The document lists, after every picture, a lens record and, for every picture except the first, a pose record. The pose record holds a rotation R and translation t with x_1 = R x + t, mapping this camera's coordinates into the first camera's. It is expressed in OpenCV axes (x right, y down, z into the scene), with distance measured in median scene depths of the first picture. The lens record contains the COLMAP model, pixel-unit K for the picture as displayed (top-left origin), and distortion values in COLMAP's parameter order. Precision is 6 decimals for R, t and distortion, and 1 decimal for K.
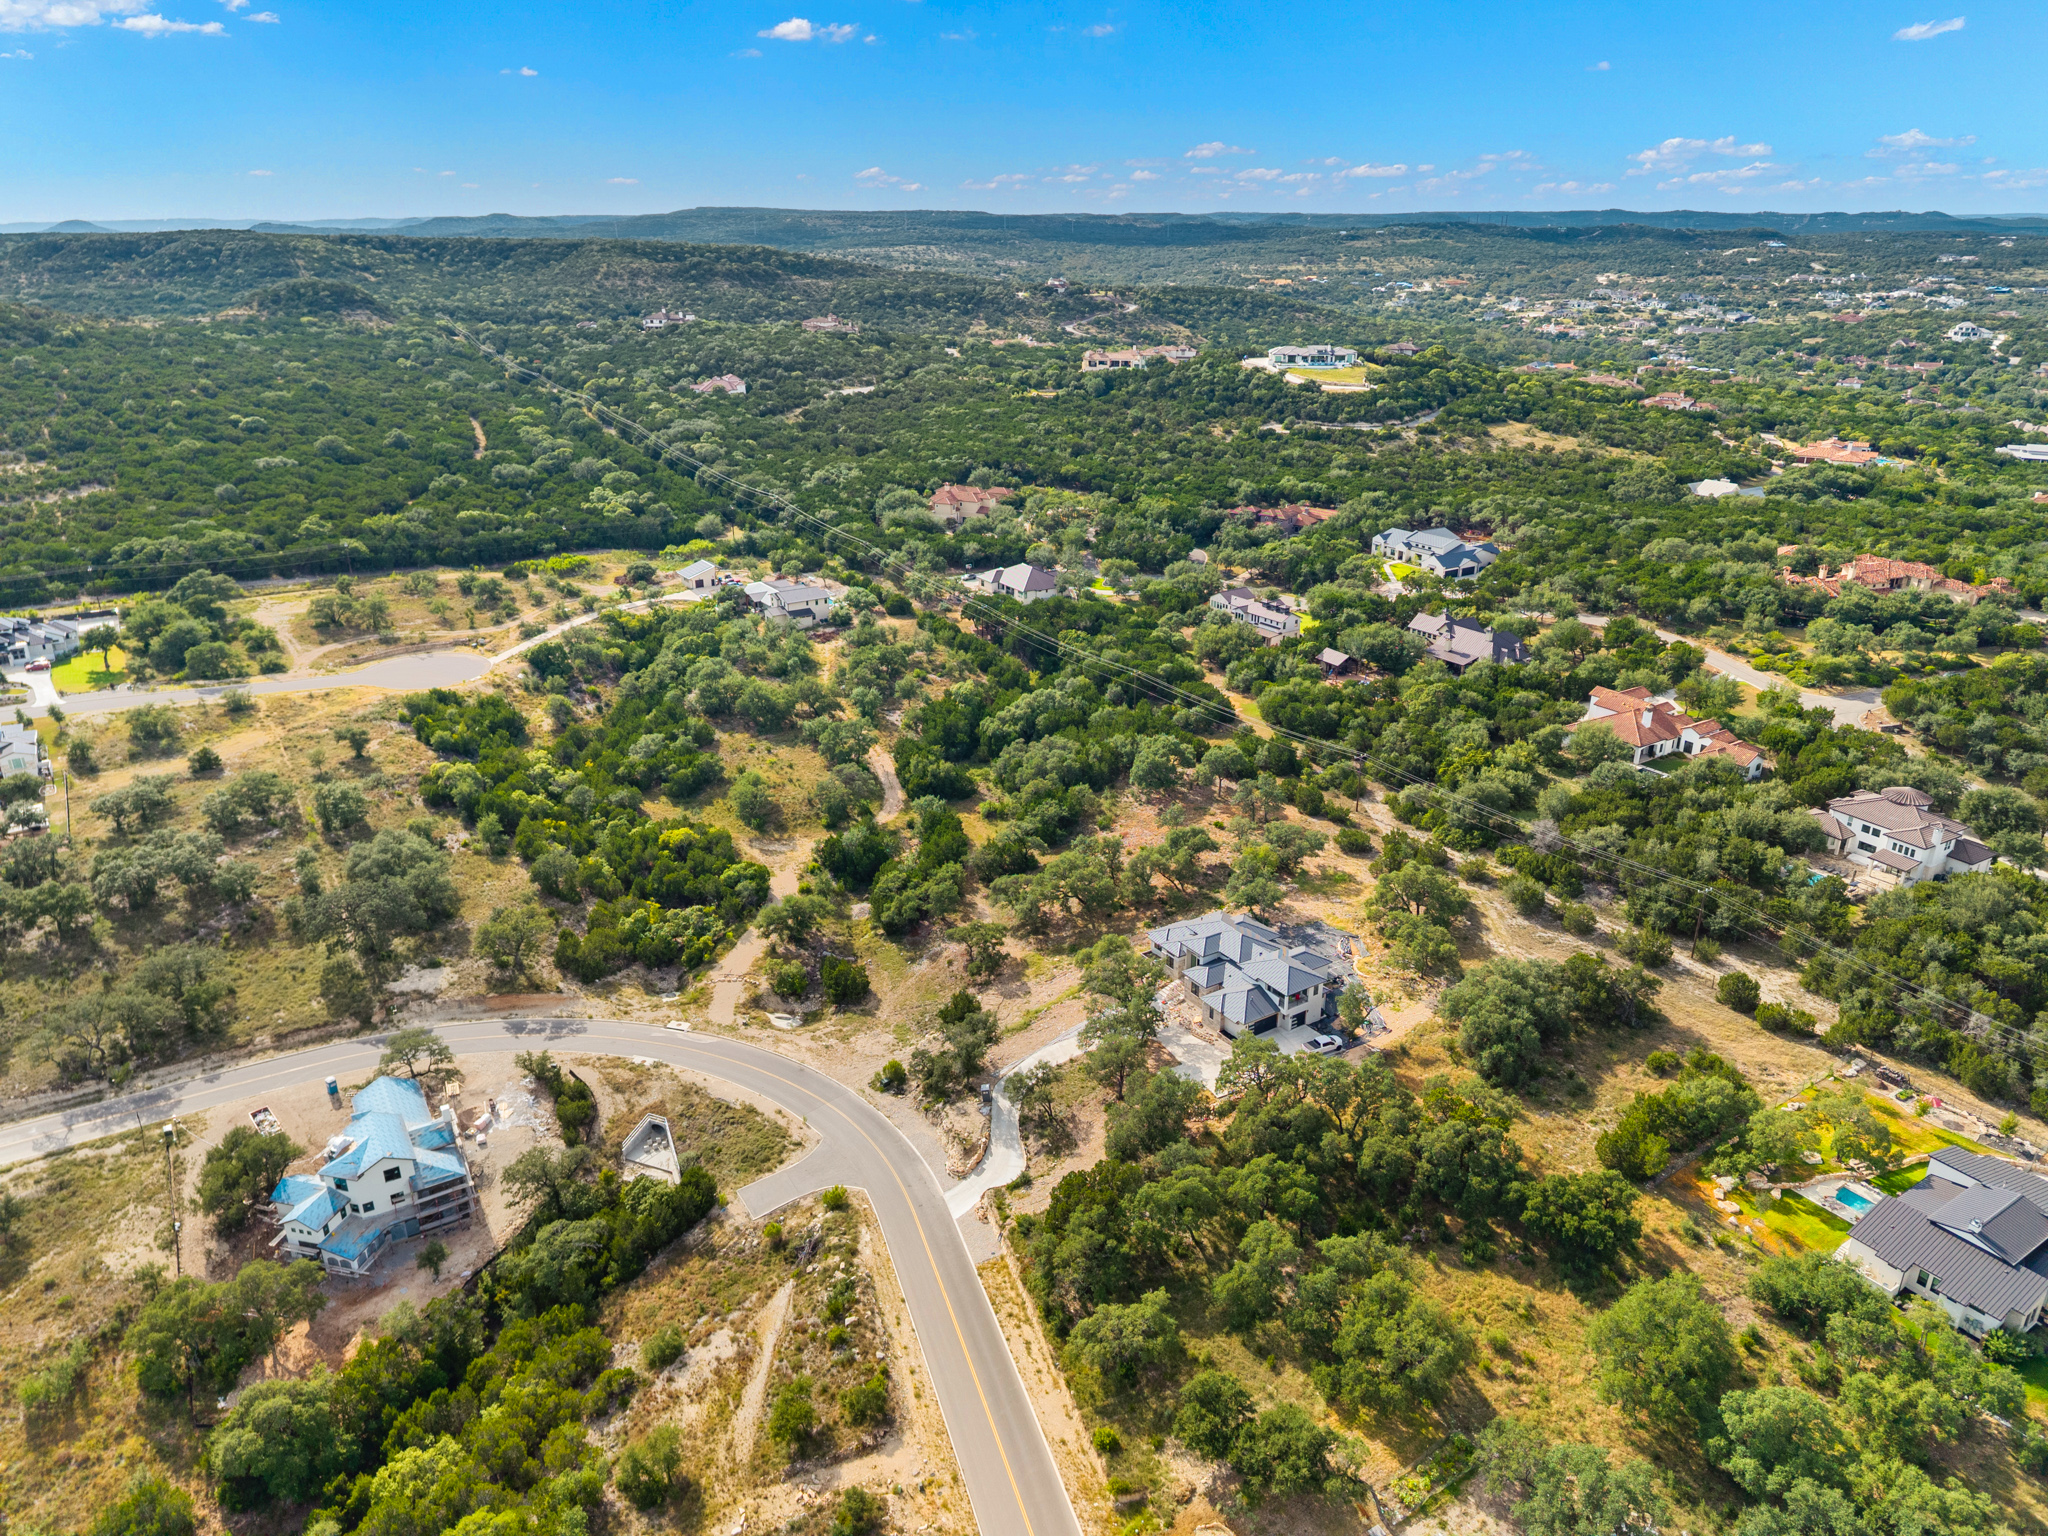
lens RADIAL K [[1371.1, 0, 1024.0], [0, 1371.1, 768.0], [0, 0, 1]] dist [0.023399, -0.021779]
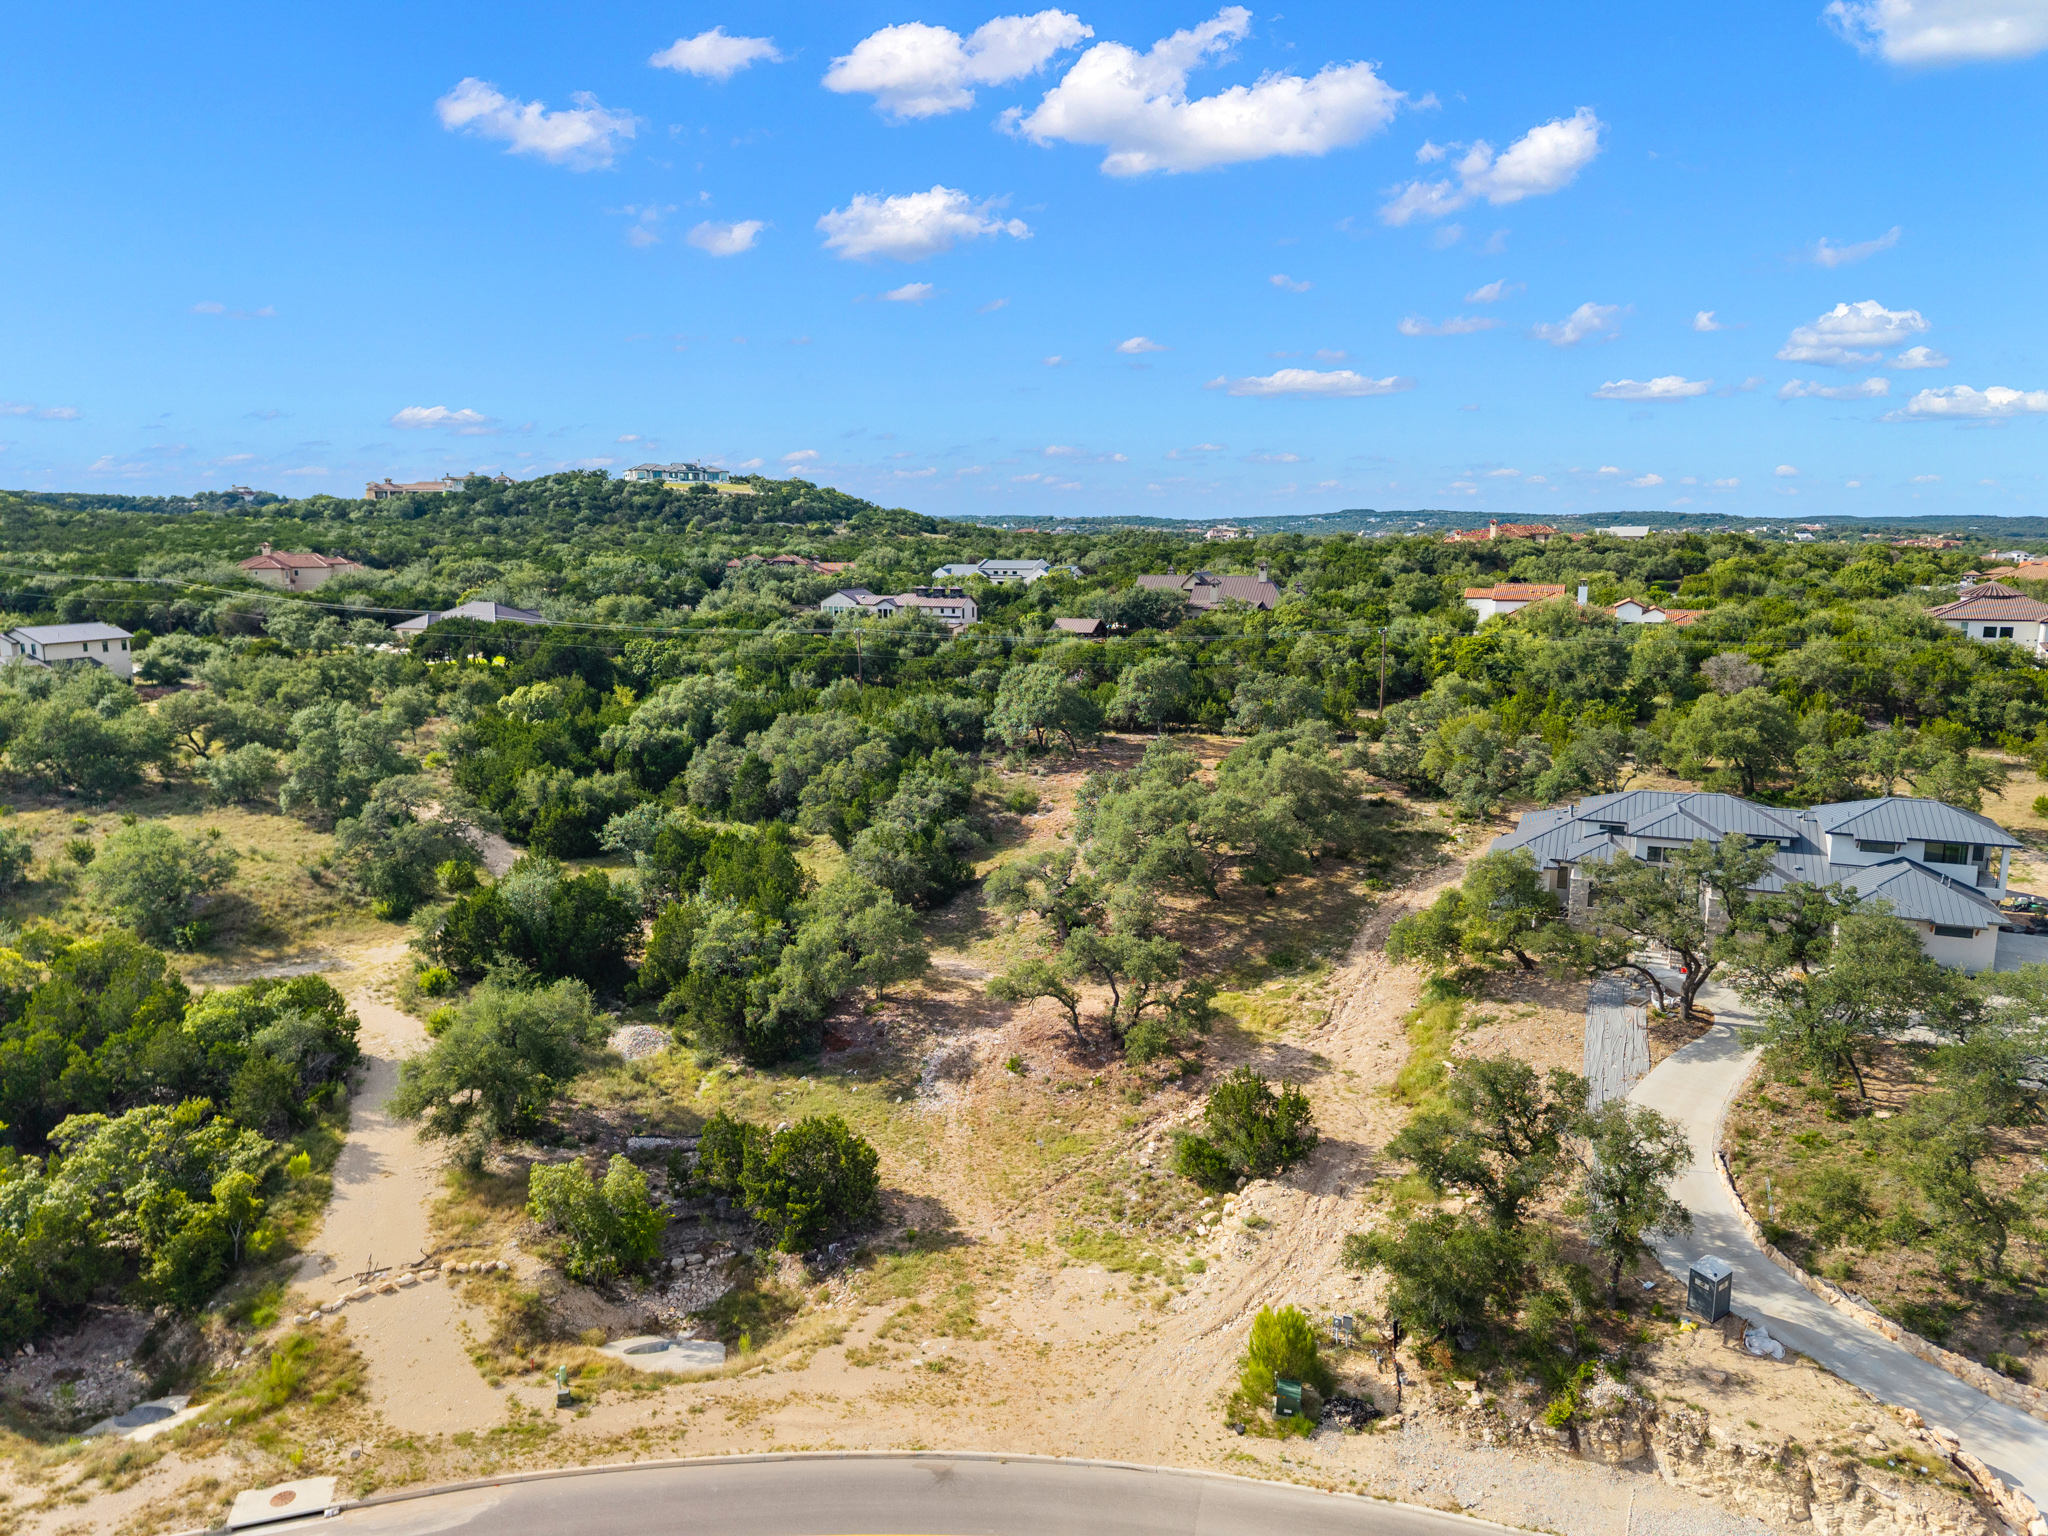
lens RADIAL K [[1384.1, 0, 1024.0], [0, 1384.1, 768.0], [0, 0, 1]] dist [0.008233, -0.005231]
pose [[0.837255, -0.093891, 0.538692, -0.239098], [0.203294, 0.967981, -0.147253, 0.115309], [-0.507618, 0.232801, 0.829534, 0.646763]]
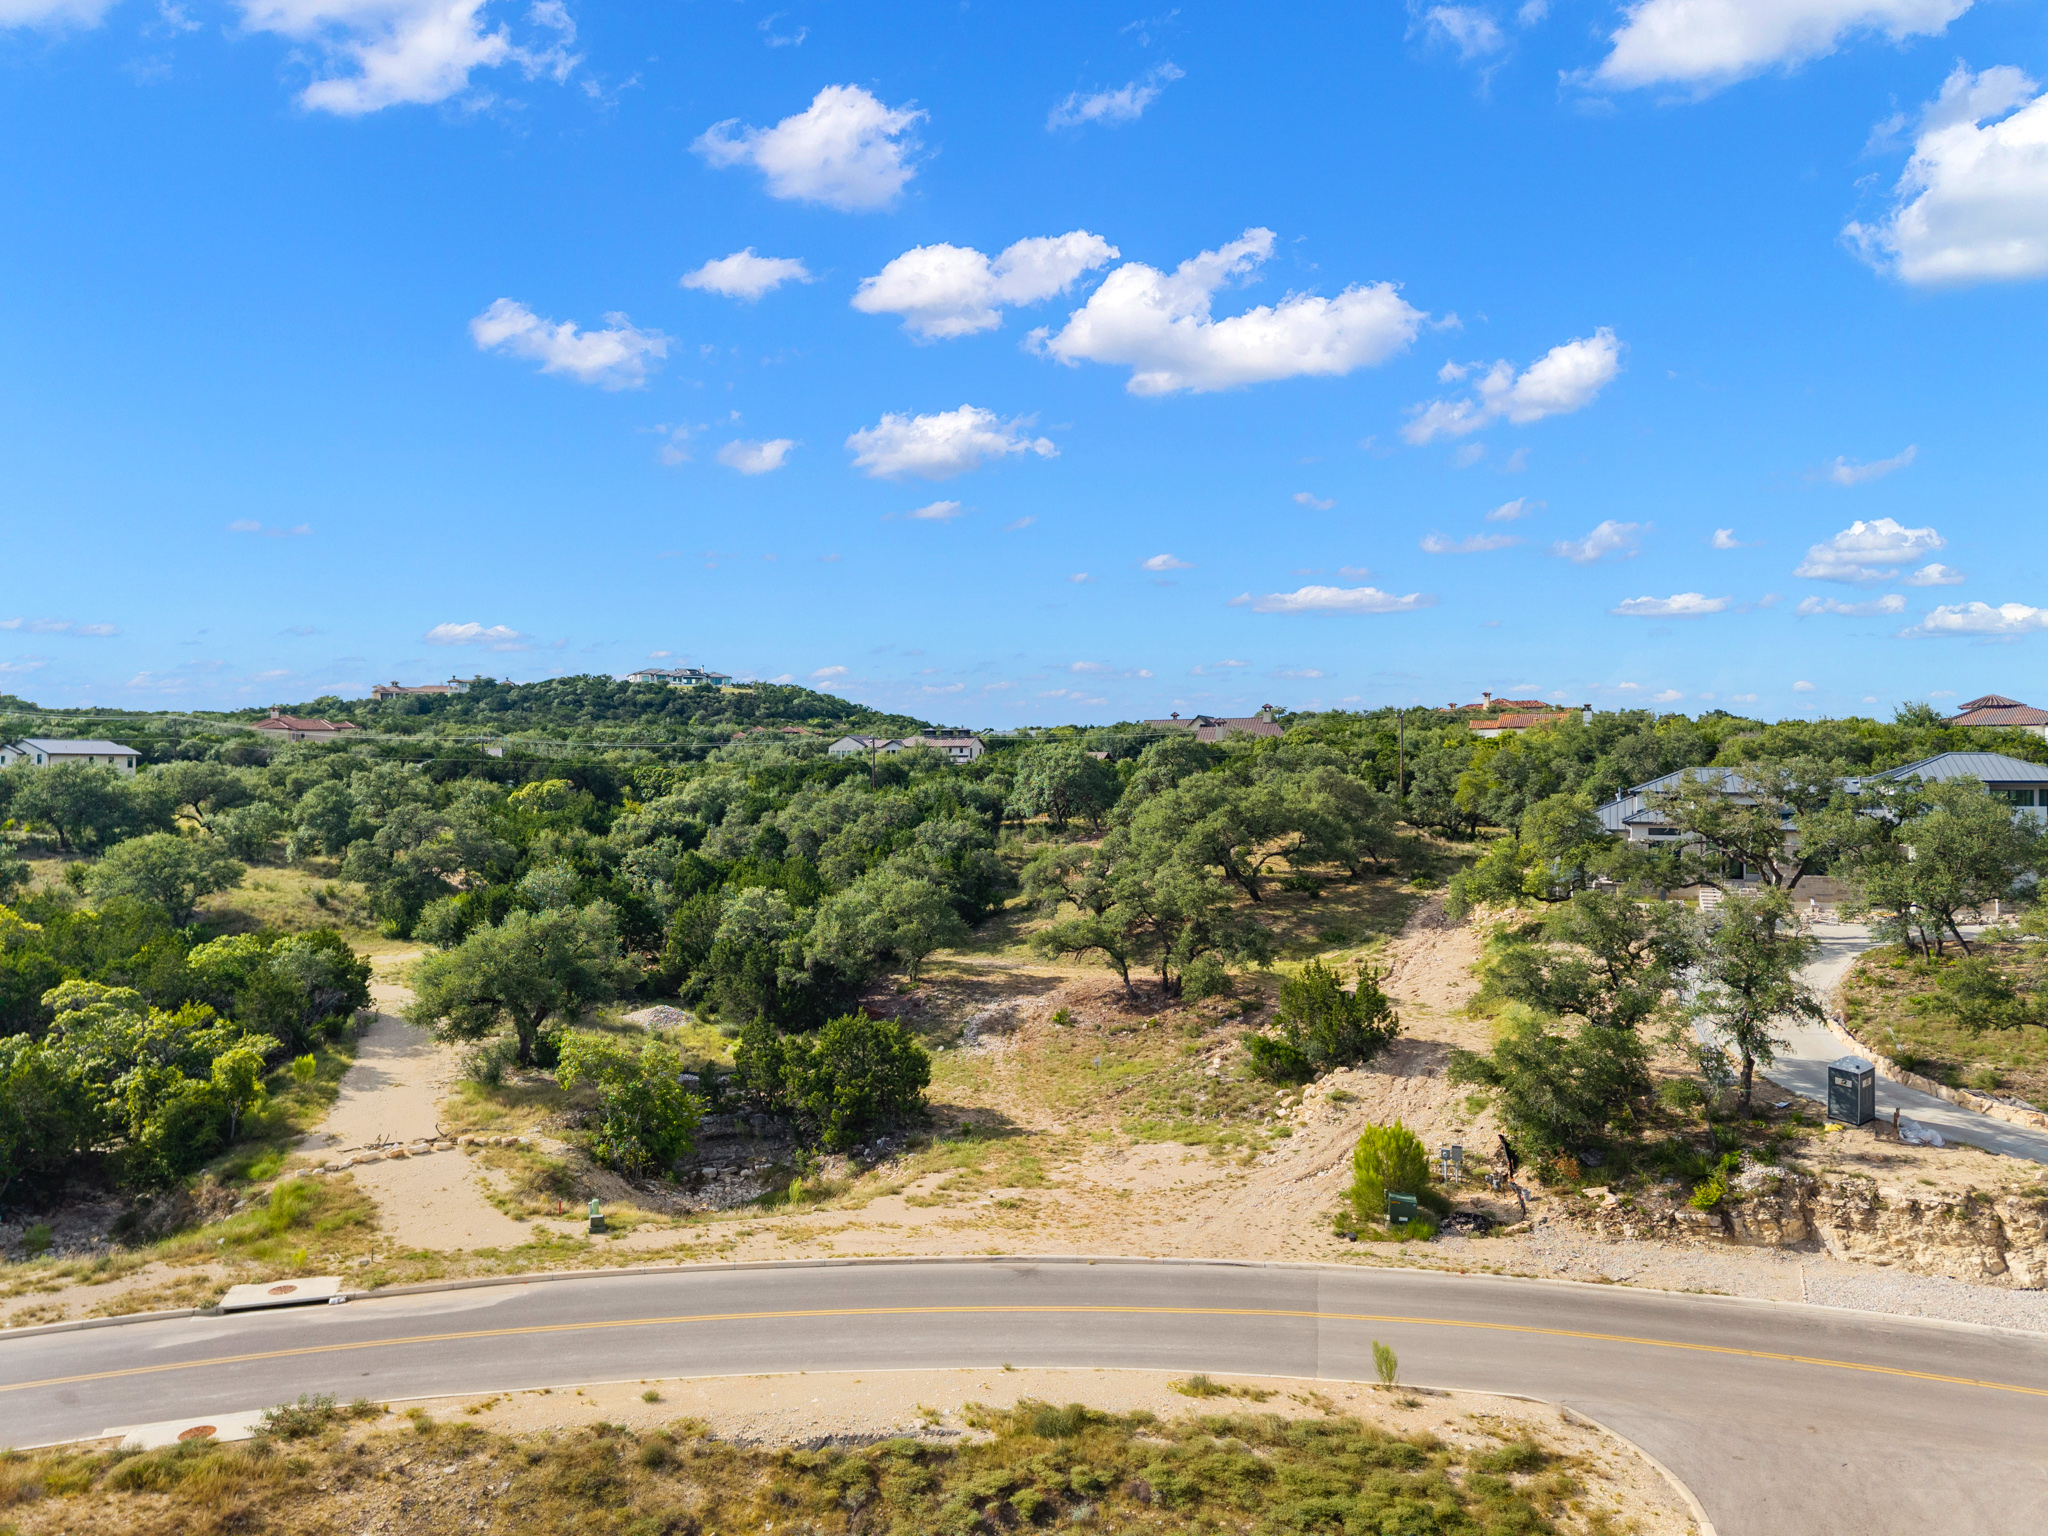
lens RADIAL K [[1384.1, 0, 1024.0], [0, 1384.1, 768.0], [0, 0, 1]] dist [0.008233, -0.005231]
pose [[0.831976, 0.005302, 0.554786, -0.251594], [0.203869, 0.927077, -0.314589, 0.185404], [-0.515997, 0.374834, 0.770225, 0.684538]]
